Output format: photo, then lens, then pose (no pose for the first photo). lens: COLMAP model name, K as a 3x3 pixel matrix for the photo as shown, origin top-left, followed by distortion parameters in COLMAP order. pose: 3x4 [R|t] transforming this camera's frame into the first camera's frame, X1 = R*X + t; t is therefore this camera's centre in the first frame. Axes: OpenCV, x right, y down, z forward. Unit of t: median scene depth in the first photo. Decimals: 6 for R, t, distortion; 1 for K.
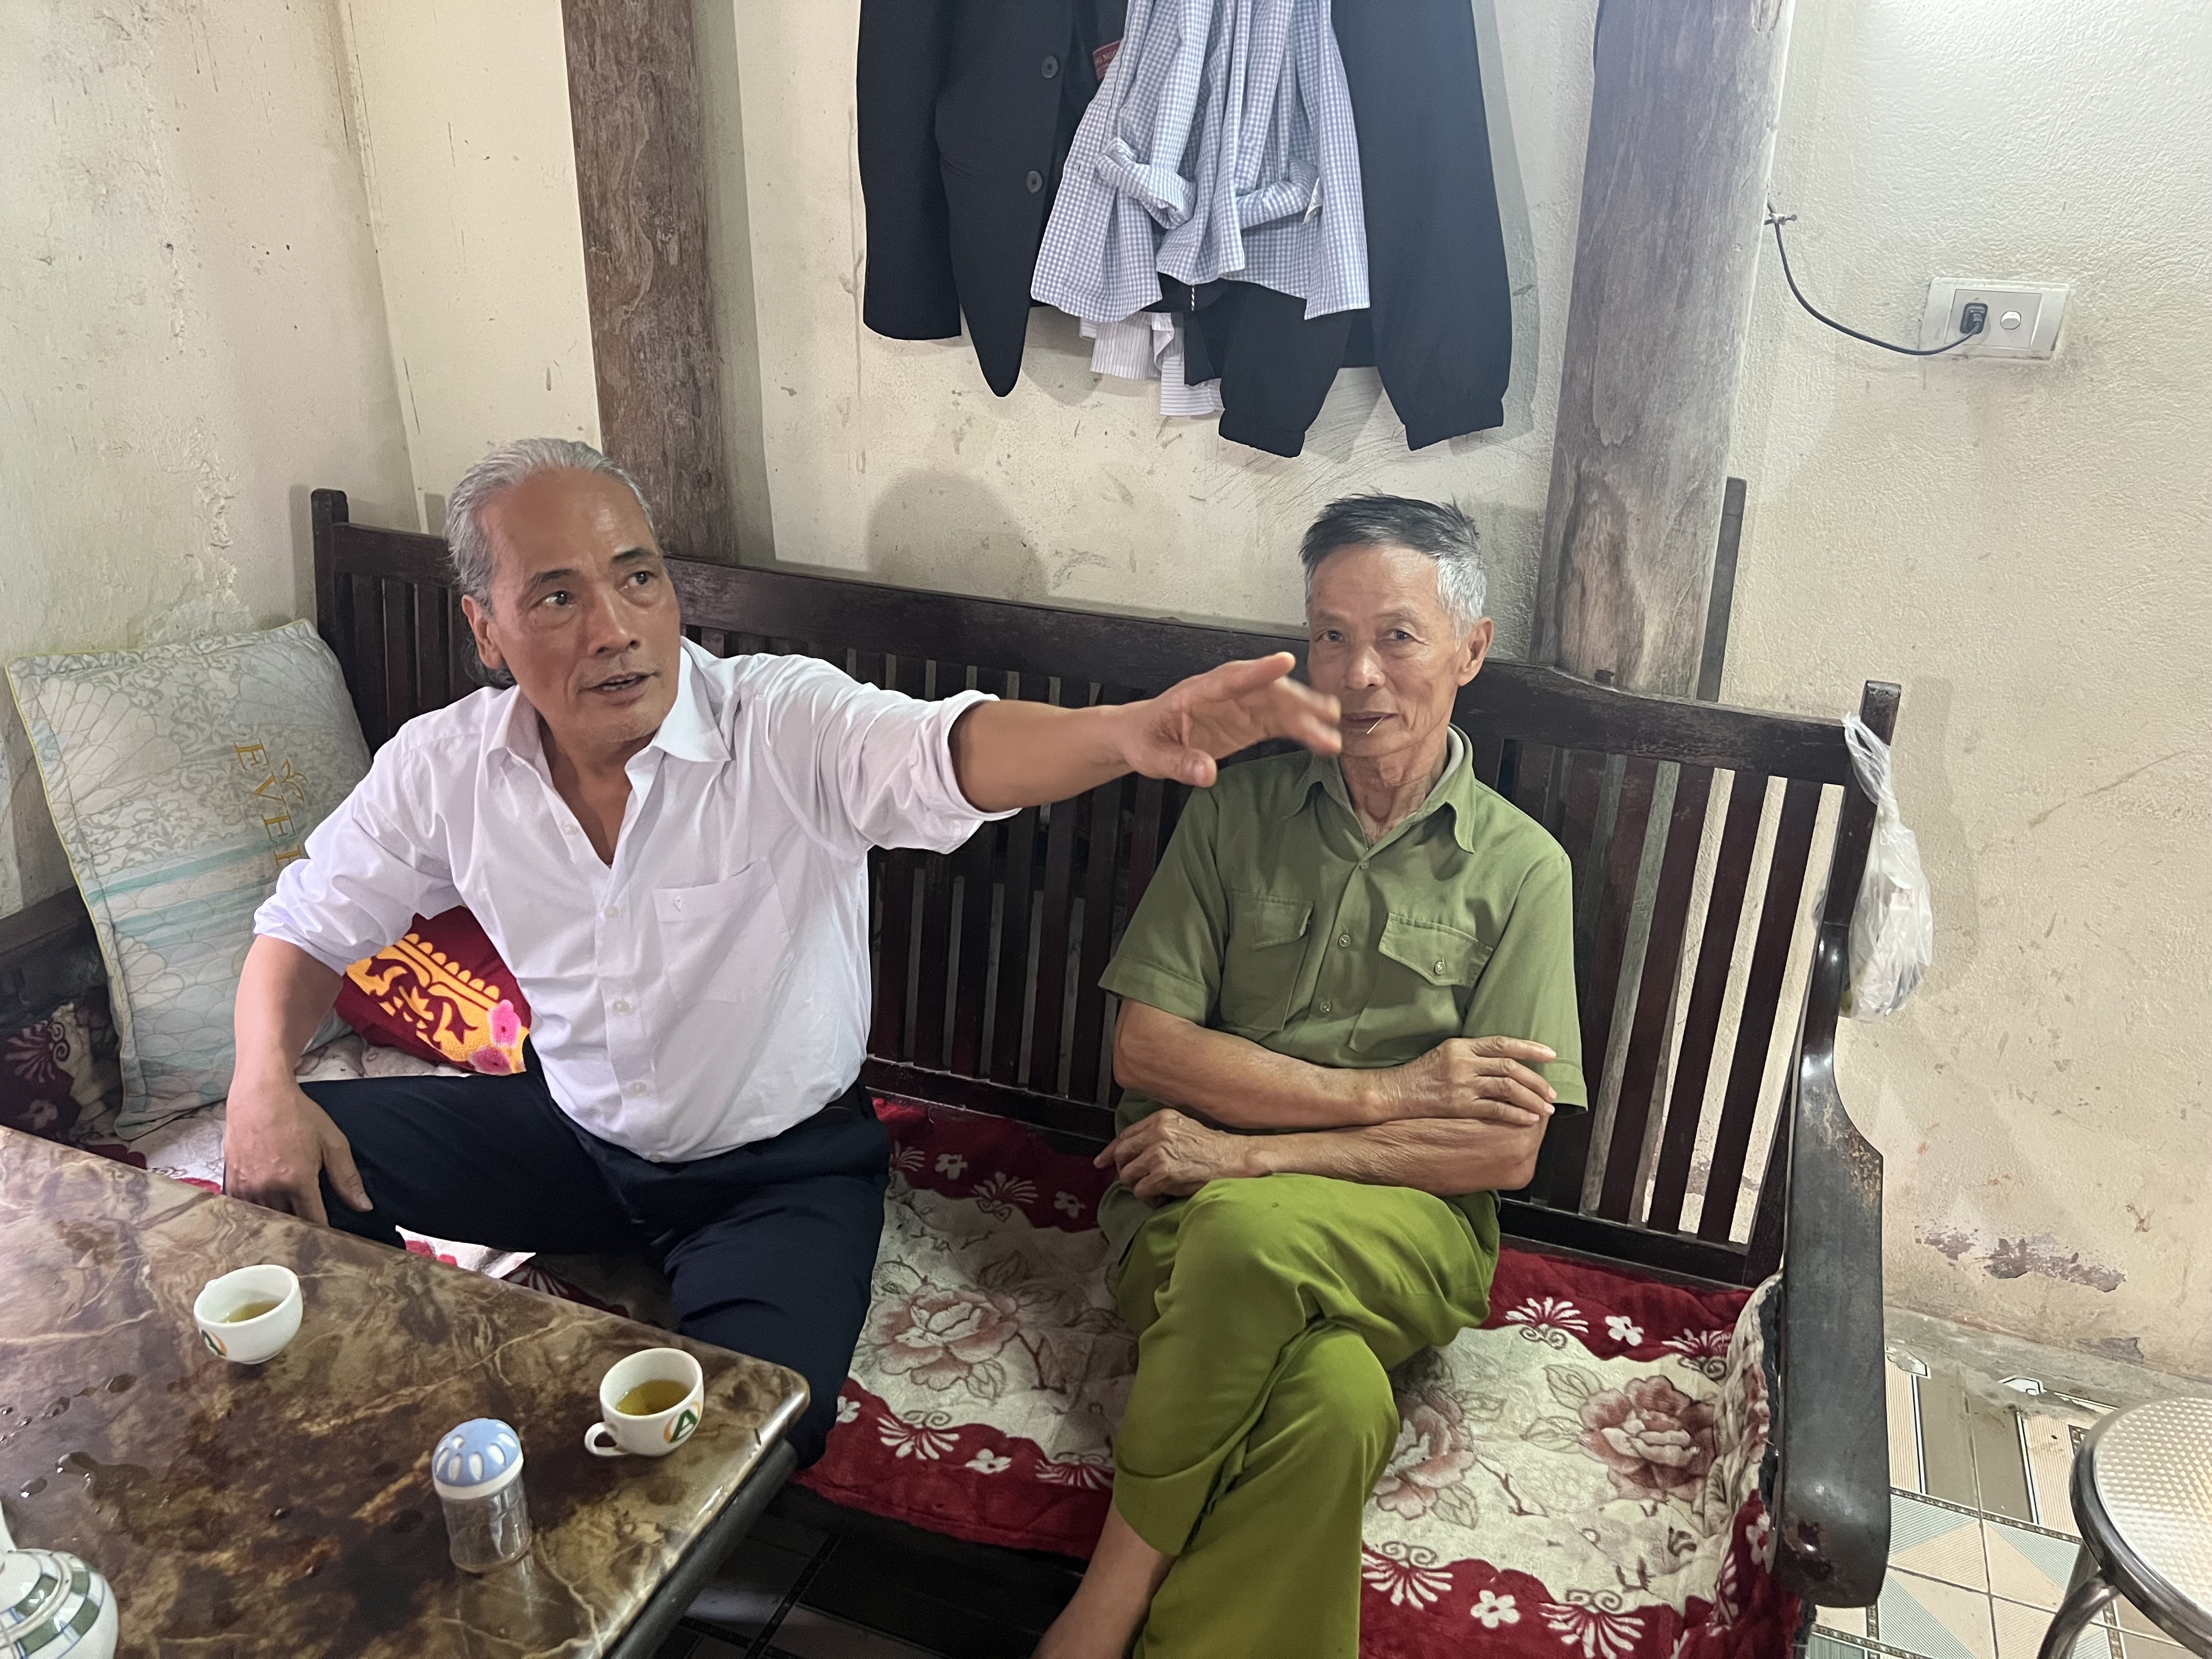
lens RADIAL K [[1618.3, 0, 1070.9], [0, 1618.3, 831.8], [0, 0, 1]] dist [0.023556, -0.037422]
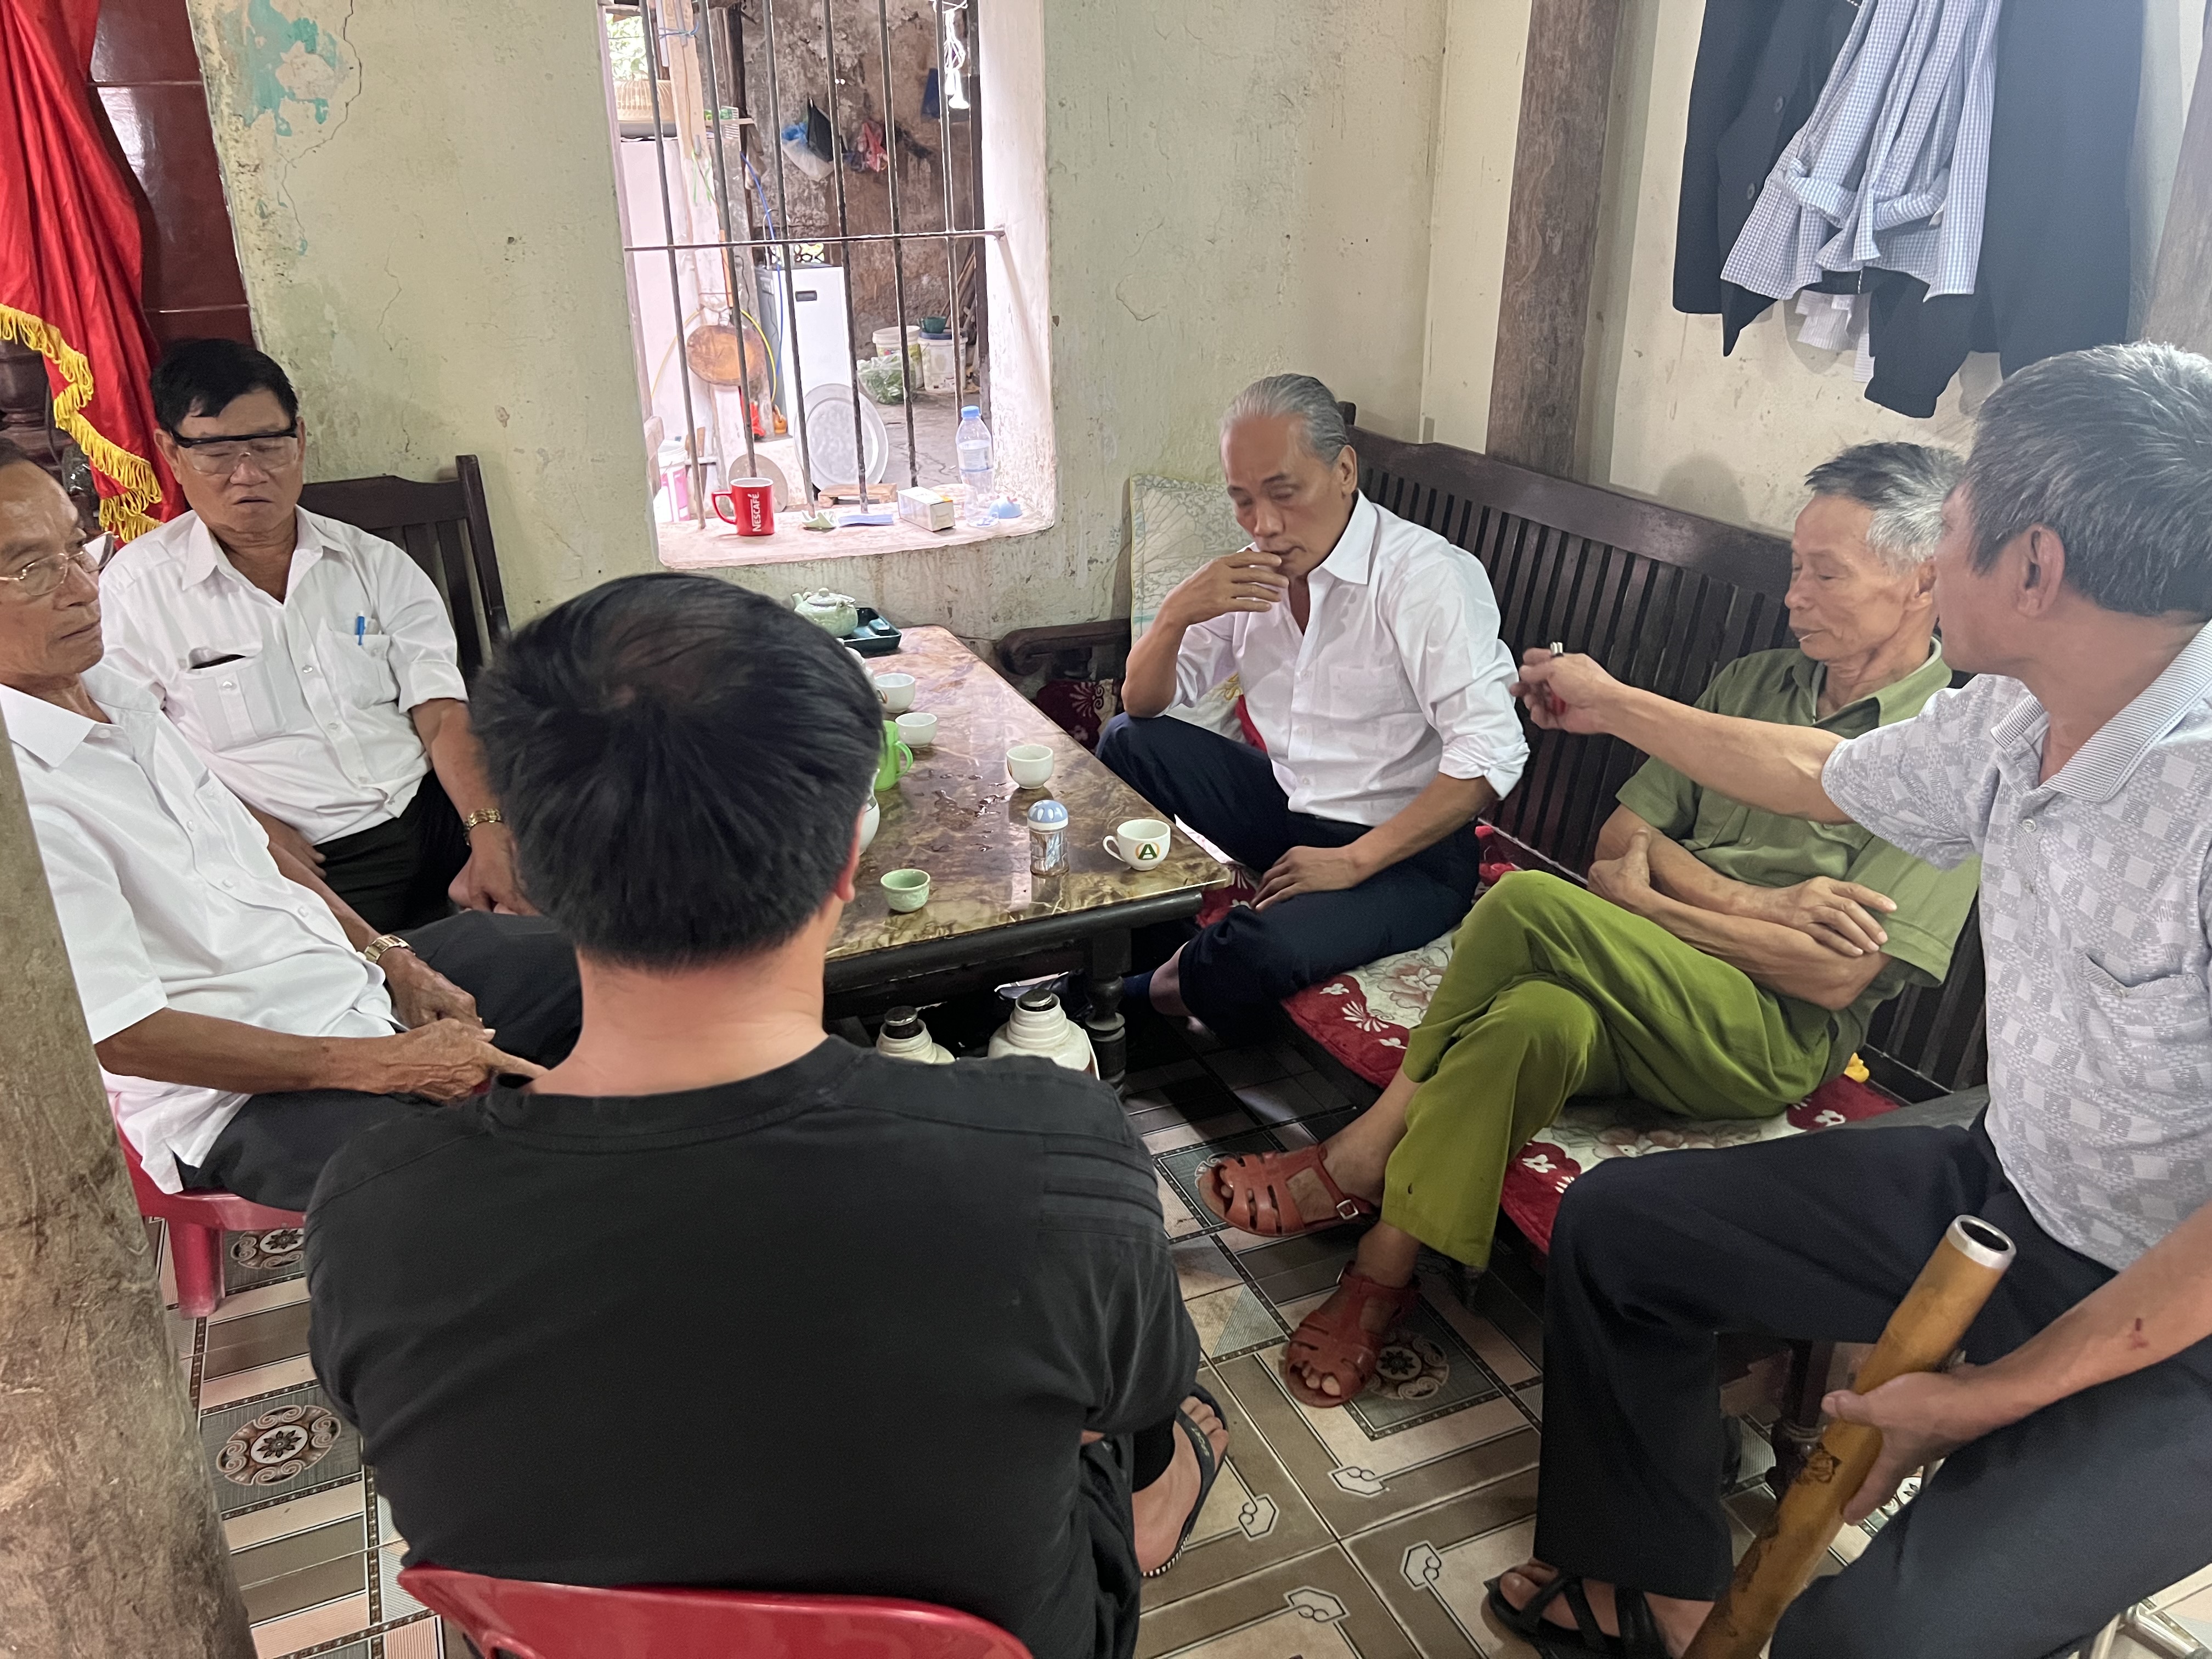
lens RADIAL K [[1618.3, 0, 1070.9], [0, 1618.3, 831.8], [0, 0, 1]] dist [0.023556, -0.037422]
pose [[0.684331, 0.262674, -0.680216, 0.575513], [-0.270628, 0.957726, 0.097572, 0.109254], [0.677091, 0.117314, 0.726489, -0.253040]]
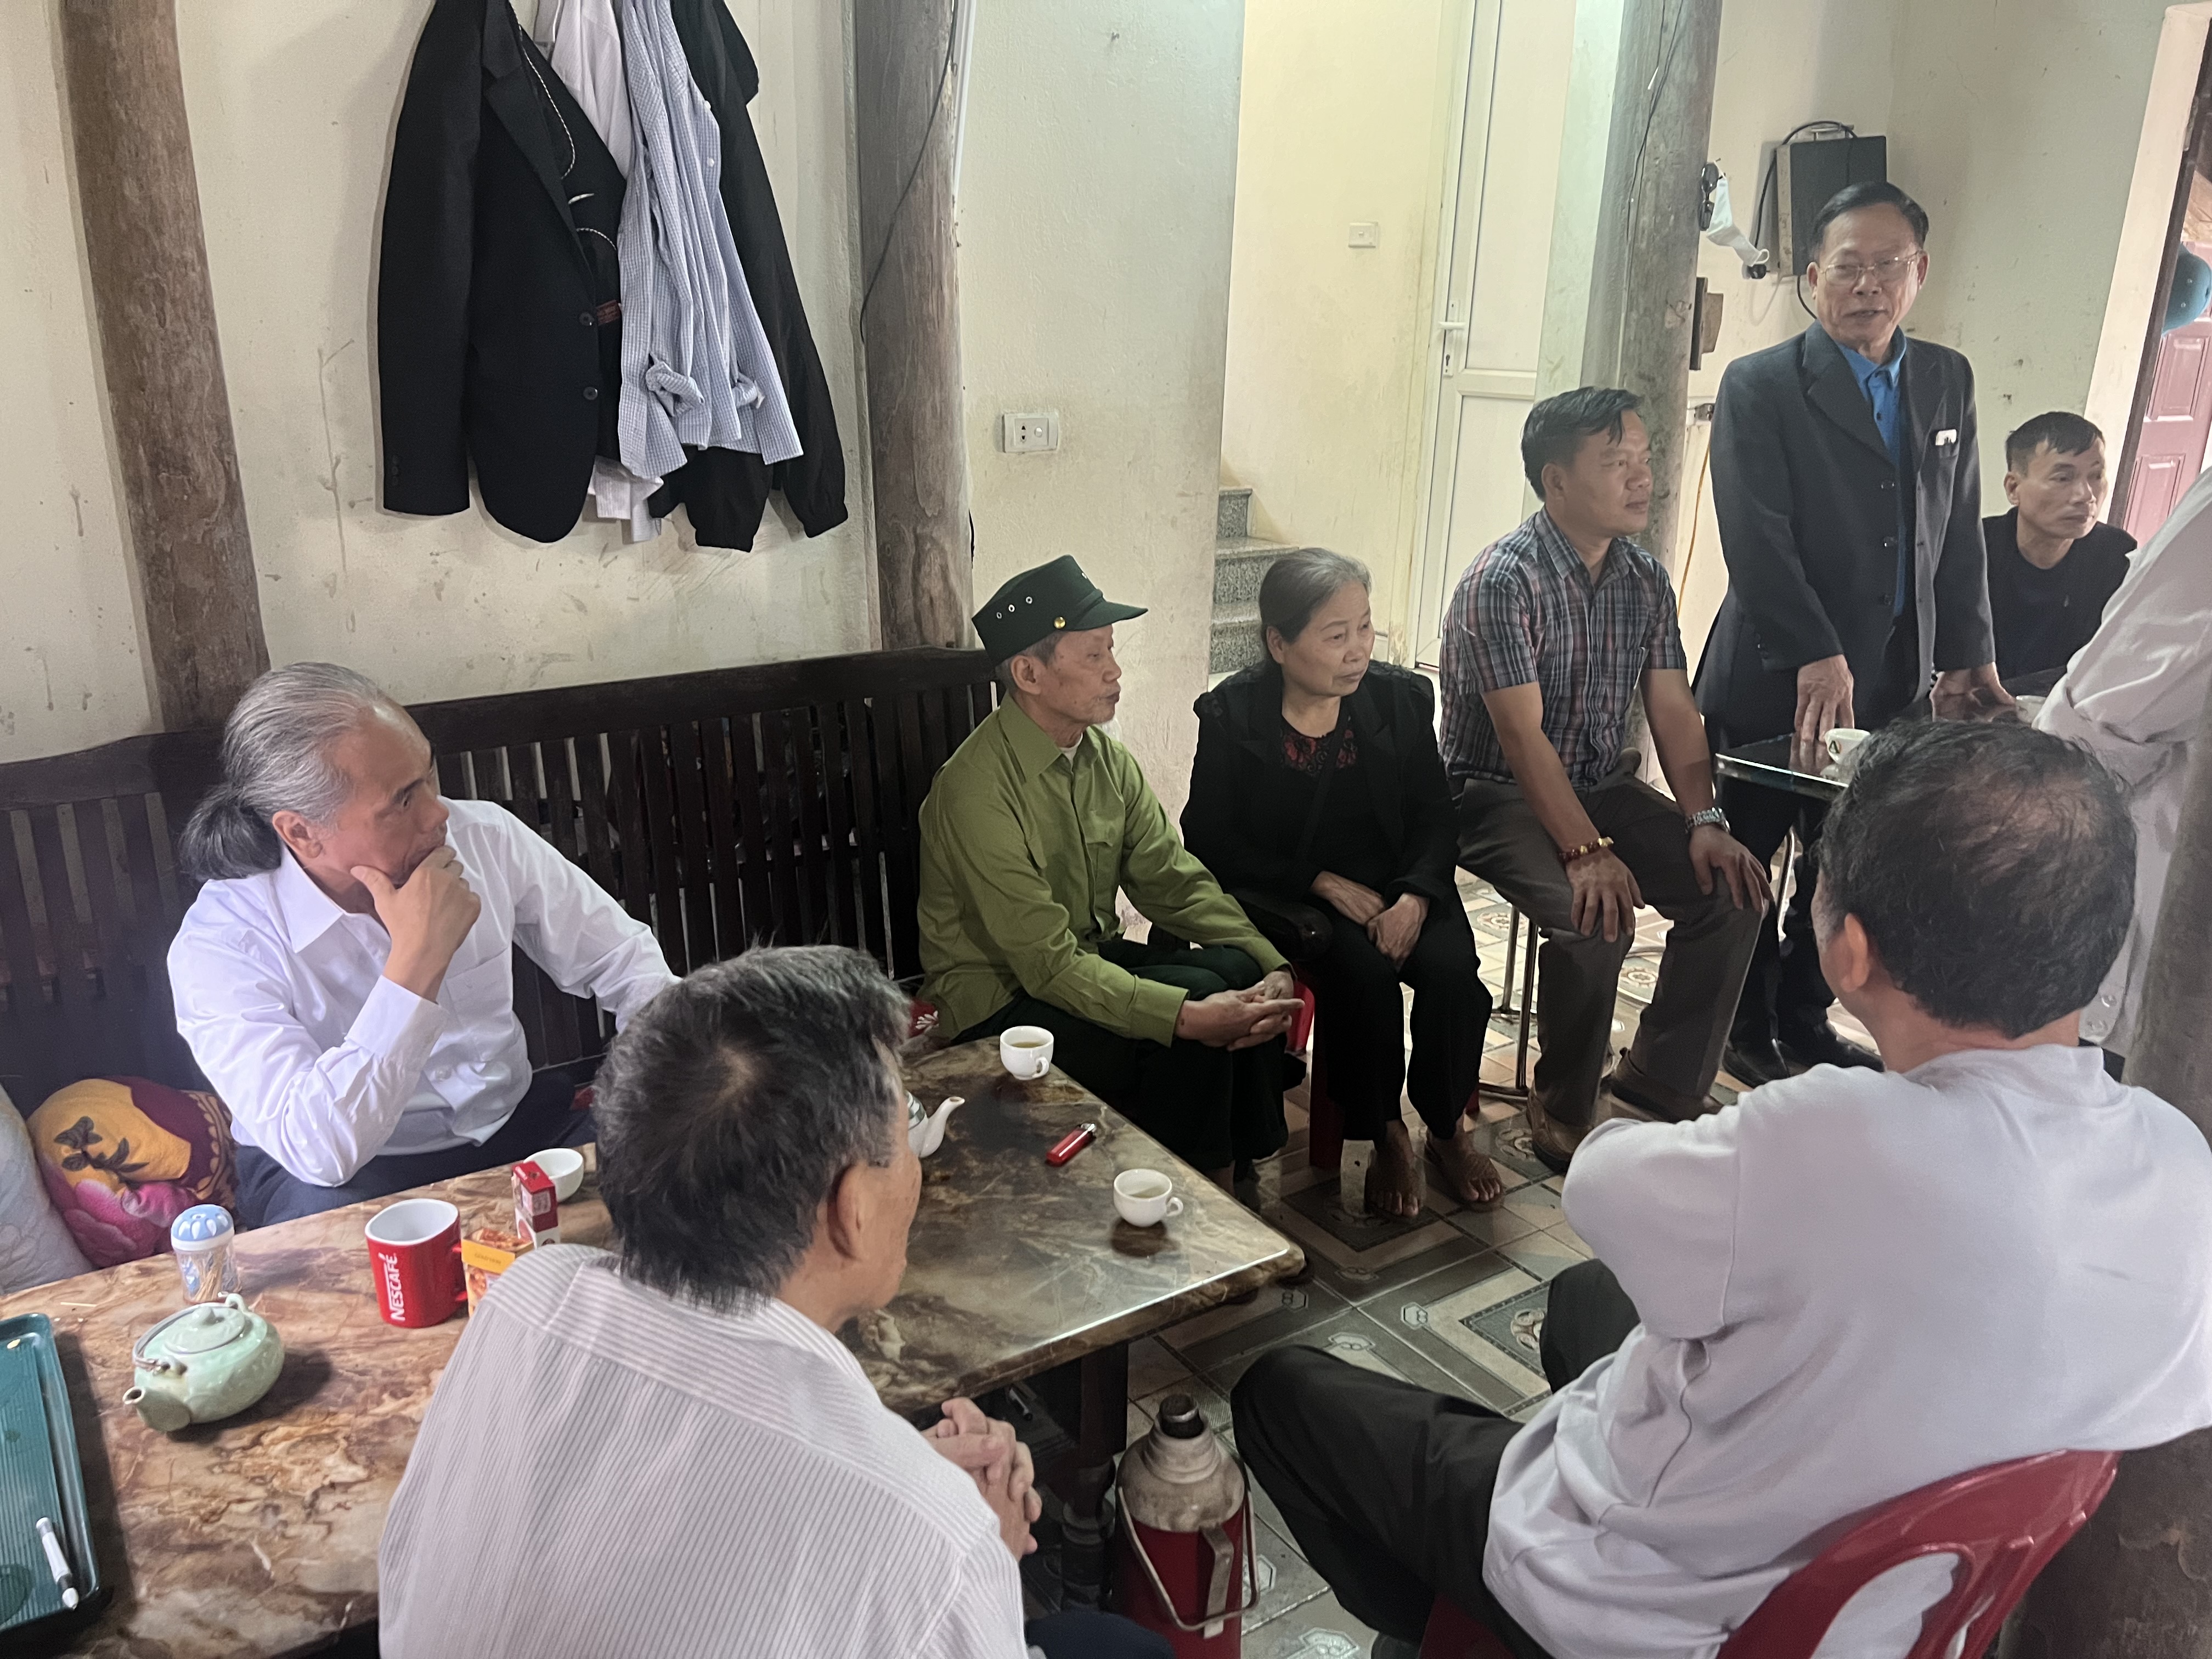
lens RADIAL K [[1618.3, 0, 1070.9], [0, 1618.3, 831.8], [0, 0, 1]] dist [0.023556, -0.037422]
pose [[0.596597, -0.273004, 0.754679, -0.880515], [0.321967, 0.942789, 0.086528, -0.013296], [-0.735125, 0.191359, 0.650363, -0.179592]]
